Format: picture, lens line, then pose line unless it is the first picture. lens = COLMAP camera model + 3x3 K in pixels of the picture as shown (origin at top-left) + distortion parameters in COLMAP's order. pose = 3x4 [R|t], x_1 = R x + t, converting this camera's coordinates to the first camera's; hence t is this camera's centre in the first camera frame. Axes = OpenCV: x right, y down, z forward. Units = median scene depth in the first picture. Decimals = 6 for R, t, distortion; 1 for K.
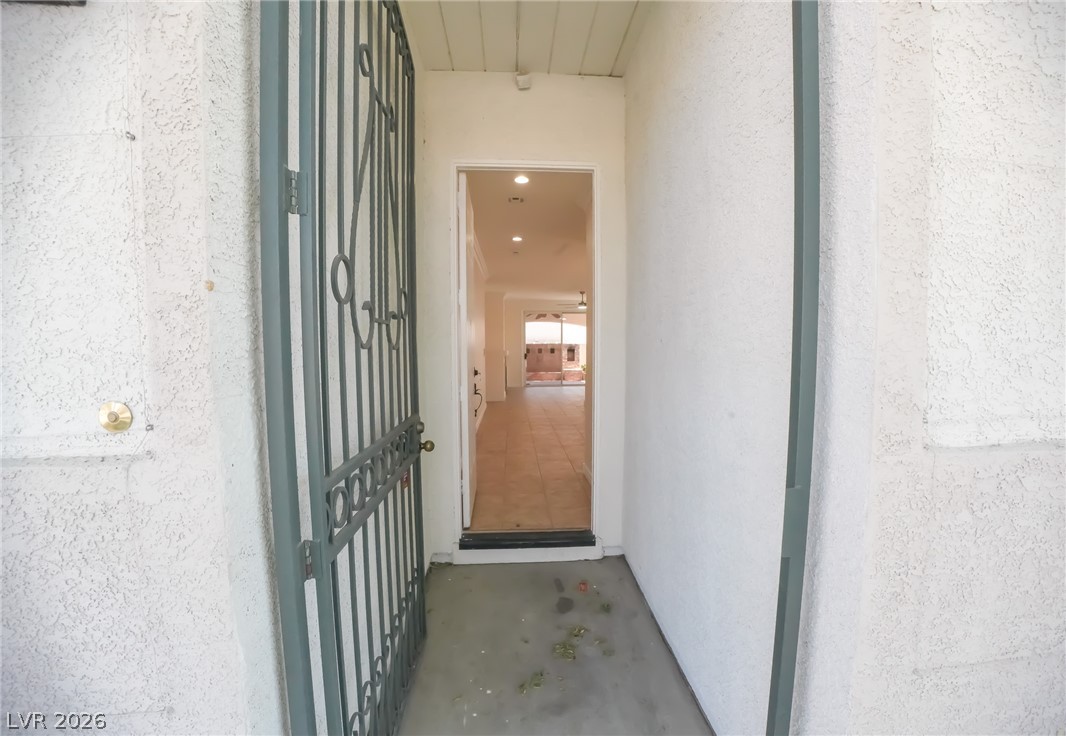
lens RADIAL K [[439.5, 0, 541.2], [0, 439.5, 375.7], [0, 0, 1]] dist [-0.081446, 0.023281]
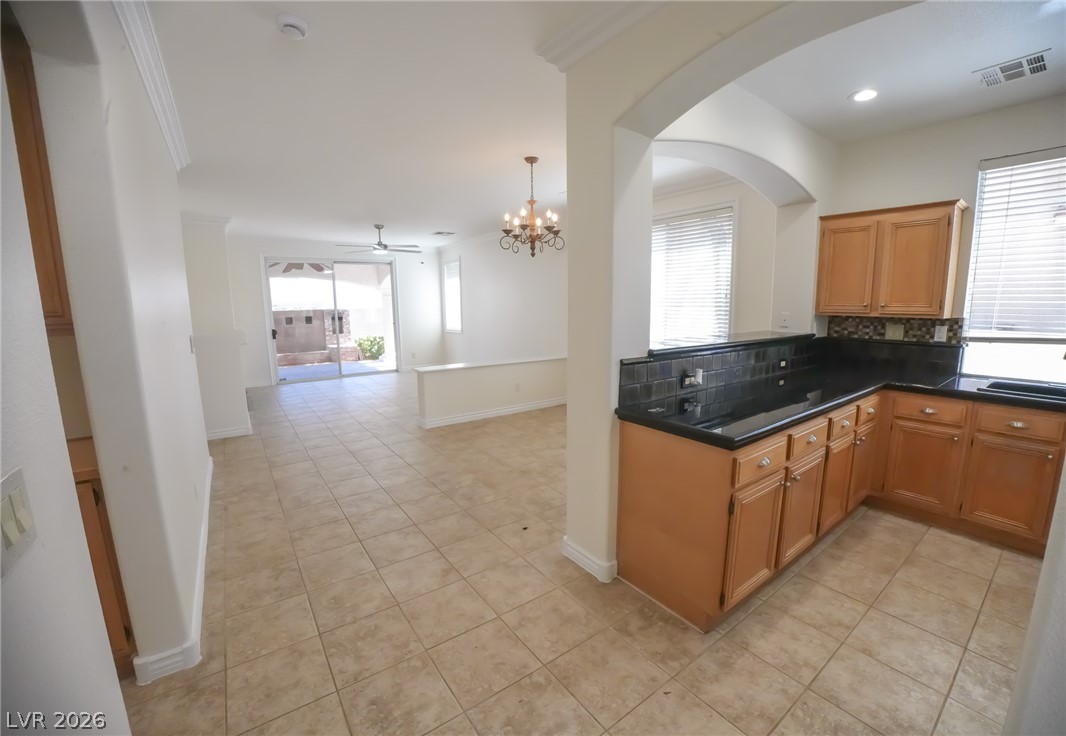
lens RADIAL K [[439.5, 0, 541.2], [0, 439.5, 375.7], [0, 0, 1]] dist [-0.081446, 0.023281]
pose [[0.845395, -0.090410, 0.526435, -0.030448], [0.041141, 0.993665, 0.104585, -0.026423], [-0.532555, -0.066757, 0.843758, 0.242991]]
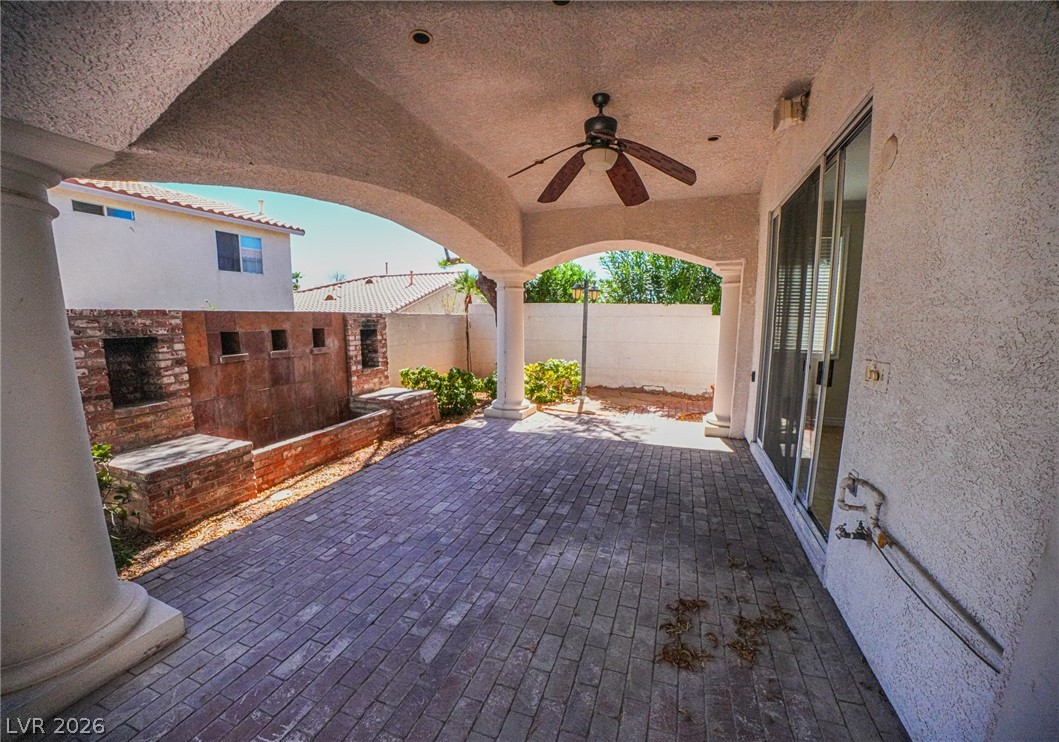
lens RADIAL K [[408.4, 0, 533.5], [0, 408.4, 377.5], [0, 0, 1]] dist [-0.077309, 0.017974]
pose [[0.403812, -0.124790, 0.906291, -0.156492], [0.057525, 0.992156, 0.110982, -0.054017], [-0.913032, 0.007319, 0.407823, 0.815502]]
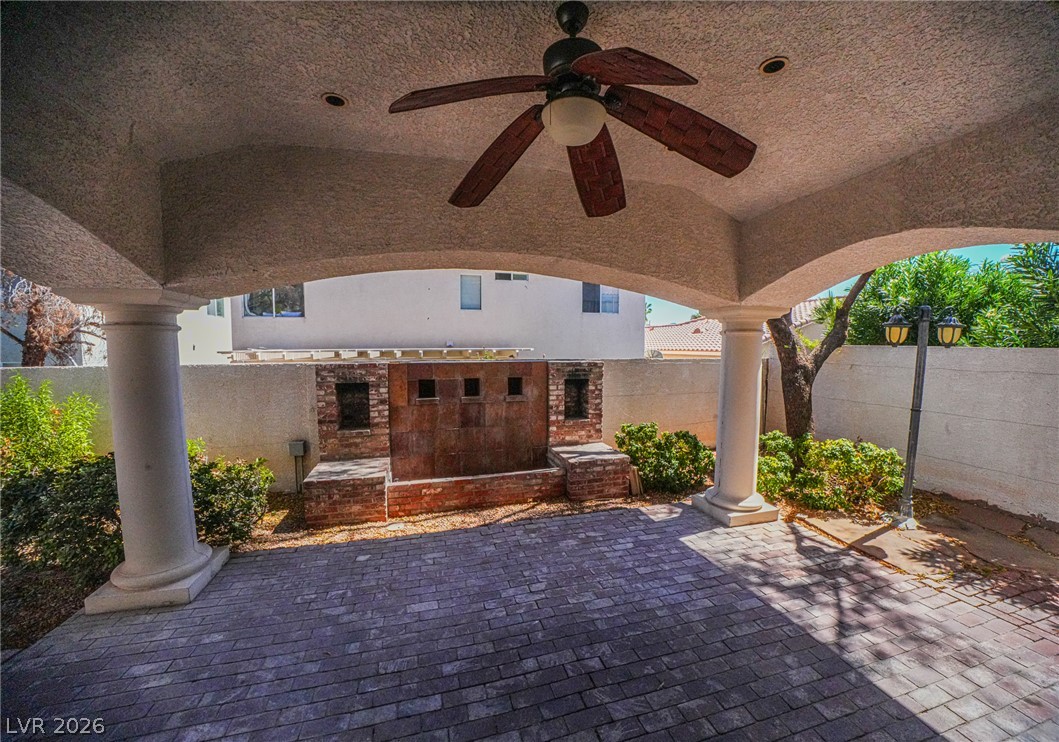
lens RADIAL K [[408.4, 0, 533.5], [0, 408.4, 377.5], [0, 0, 1]] dist [-0.077309, 0.017974]
pose [[0.978598, -0.009876, 0.205542, -0.018648], [0.008219, 0.999926, 0.008913, -0.067218], [-0.205615, -0.007033, 0.978608, 0.773273]]
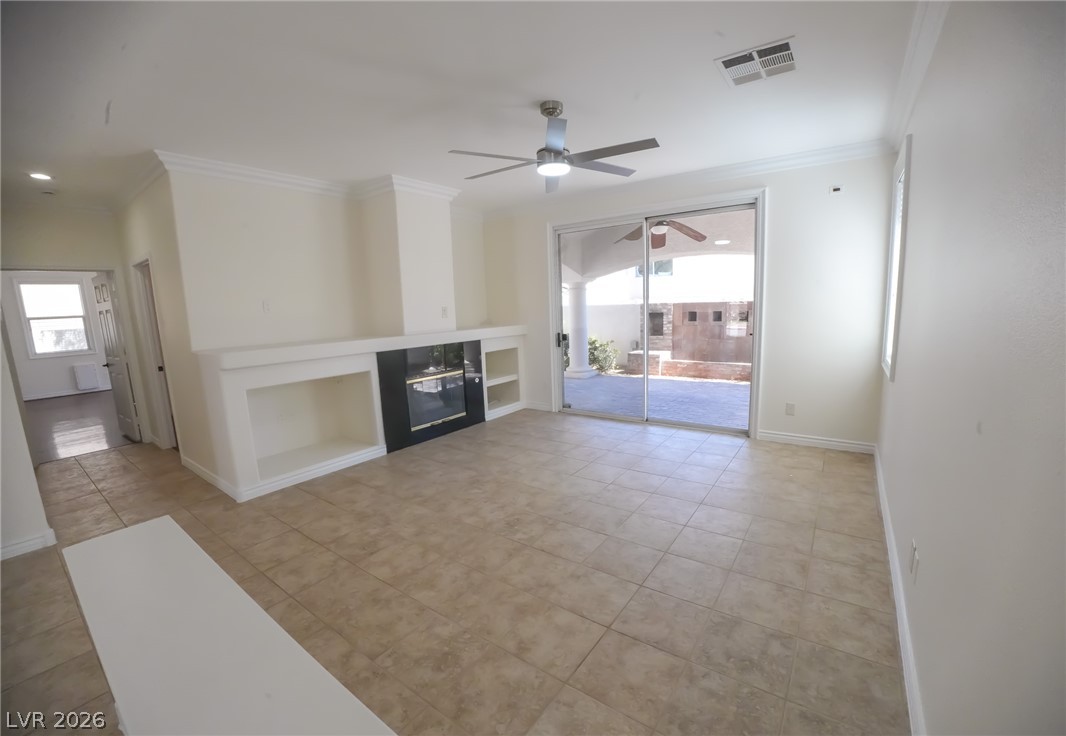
lens RADIAL K [[439.5, 0, 541.2], [0, 439.5, 375.7], [0, 0, 1]] dist [-0.081446, 0.023281]
pose [[0.768584, 0.082368, -0.634424, 0.165972], [-0.012731, 0.993450, 0.113557, -0.044609], [0.639622, -0.079201, 0.764598, 0.521651]]
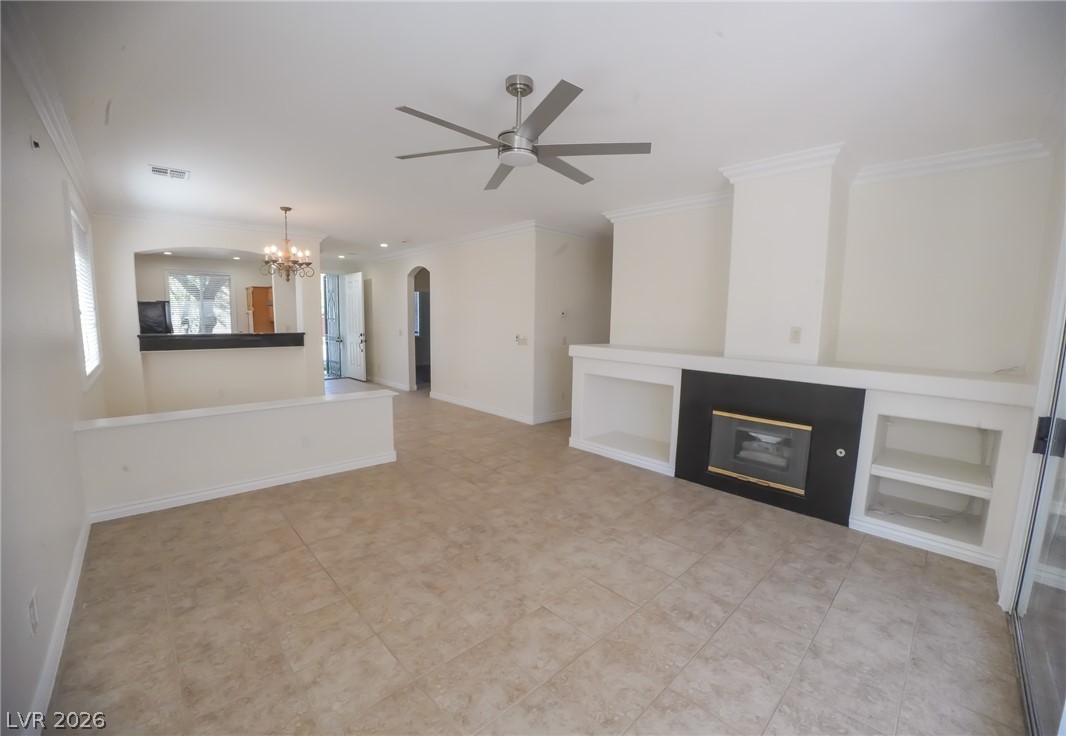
lens RADIAL K [[439.5, 0, 541.2], [0, 439.5, 375.7], [0, 0, 1]] dist [-0.081446, 0.023281]
pose [[-0.768129, 0.072725, -0.636152, 0.143956], [-0.056602, 0.981927, 0.180599, -0.061857], [0.637788, 0.174731, -0.750130, 0.766887]]
